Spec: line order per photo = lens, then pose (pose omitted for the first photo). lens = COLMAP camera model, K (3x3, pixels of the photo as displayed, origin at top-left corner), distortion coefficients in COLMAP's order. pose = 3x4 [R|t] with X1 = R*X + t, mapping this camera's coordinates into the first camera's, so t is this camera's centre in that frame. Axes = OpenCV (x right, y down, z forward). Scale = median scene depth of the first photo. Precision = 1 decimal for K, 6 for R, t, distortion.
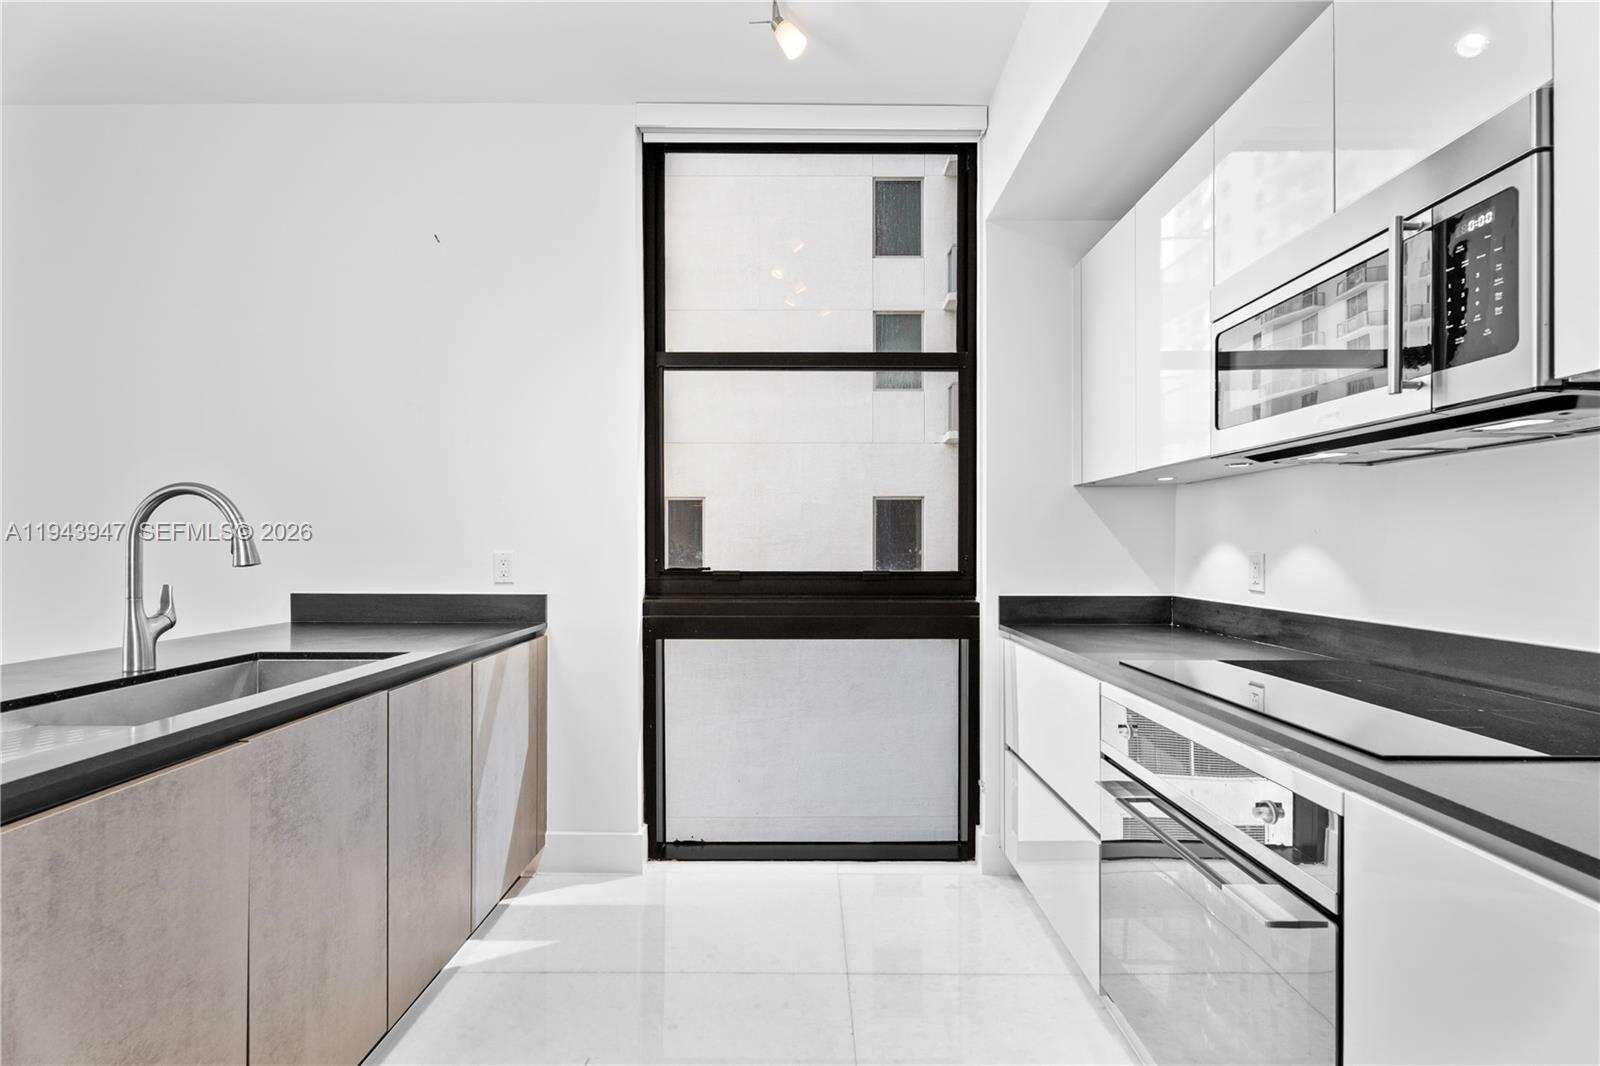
lens RADIAL K [[712.6, 0, 803.1], [0, 712.6, 540.3], [0, 0, 1]] dist [0.000751, 0.000939]
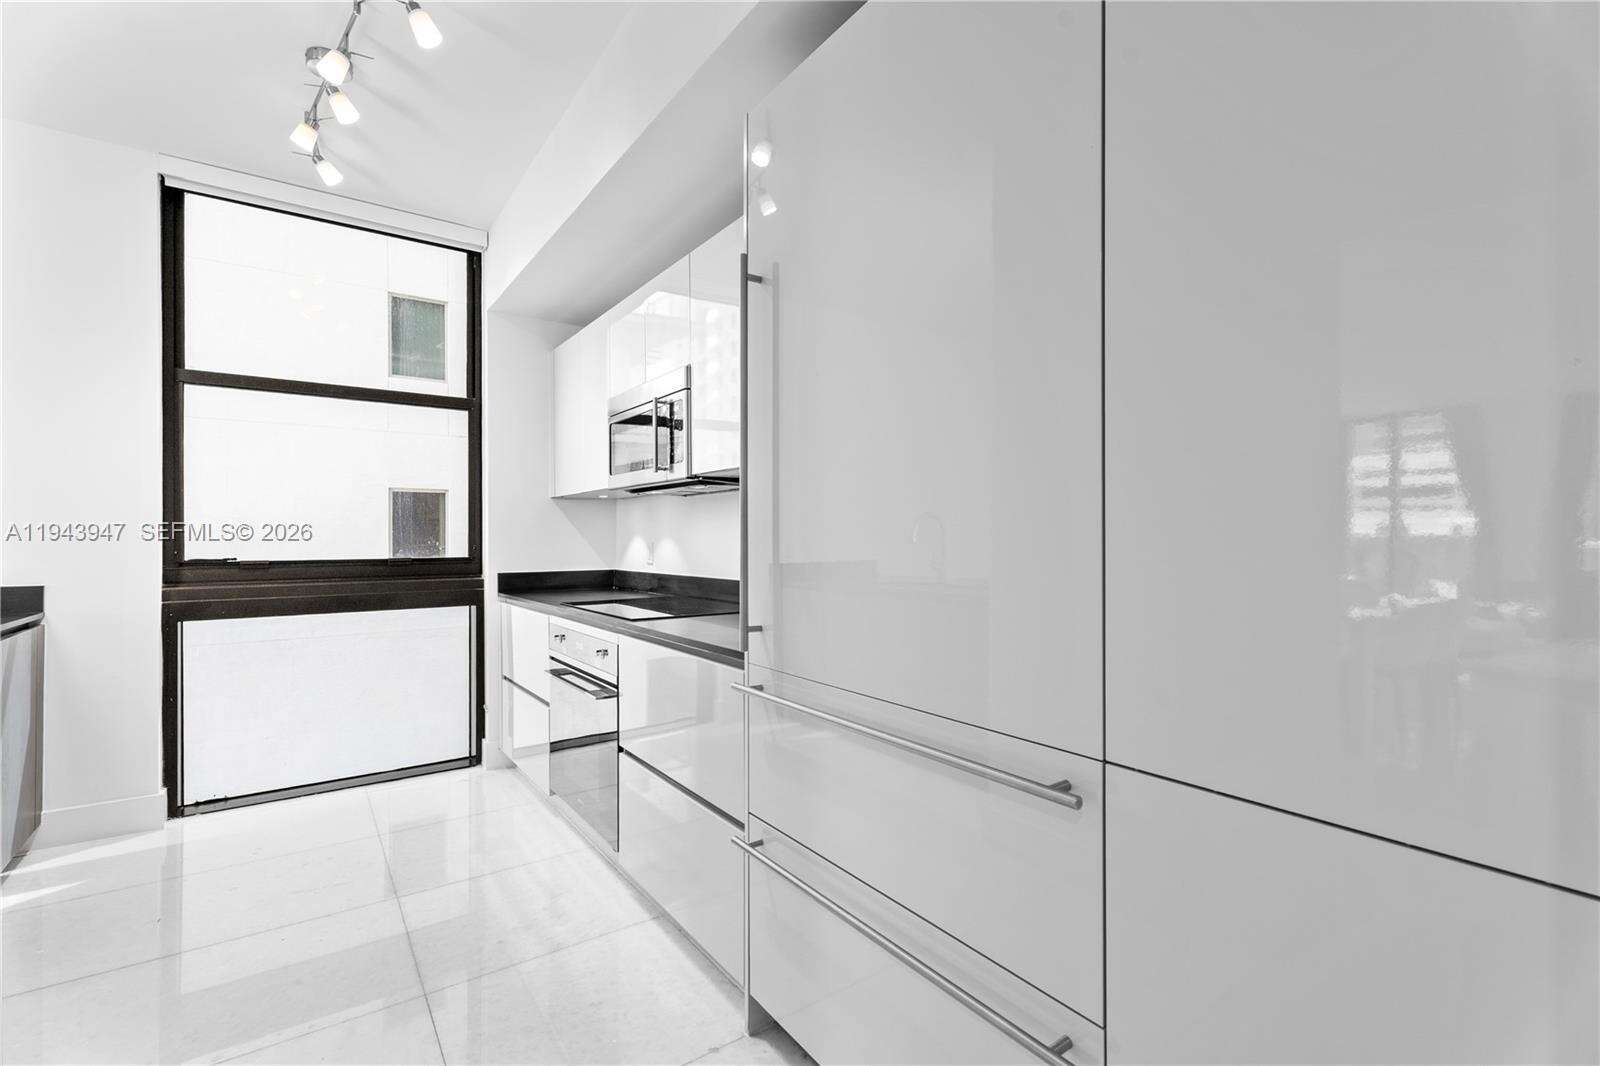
lens RADIAL K [[712.6, 0, 809.3], [0, 712.6, 536.8], [0, 0, 1]] dist [0.000751, 0.000939]
pose [[0.807212, -0.002936, 0.590255, -0.066701], [0.001562, 0.999995, 0.002837, 0.001335], [-0.590260, -0.001368, 0.807212, -0.528688]]
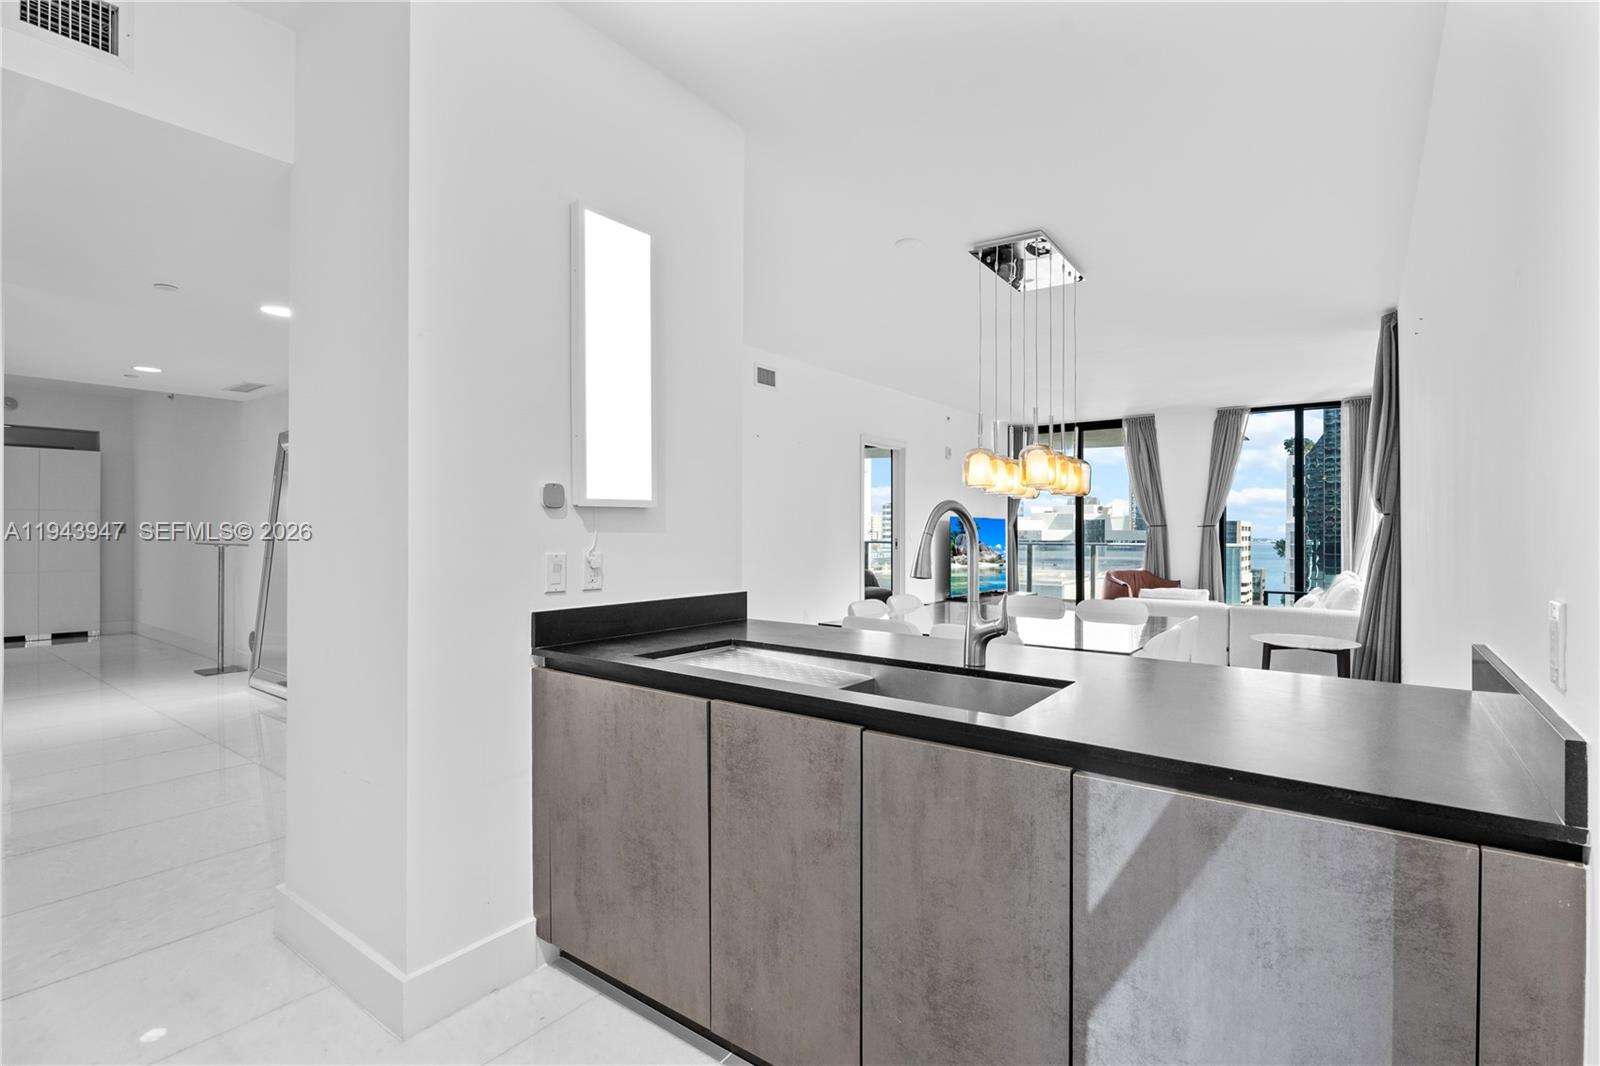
lens RADIAL K [[758.8, 0, 802.7], [0, 758.8, 528.9], [0, 0, 1]] dist [-0.001812, -0.000038]
pose [[-0.592784, 0.010165, -0.805297, 0.166790], [0.004667, 0.999947, 0.009187, -0.034255], [0.805348, 0.001688, -0.592800, 1.215757]]
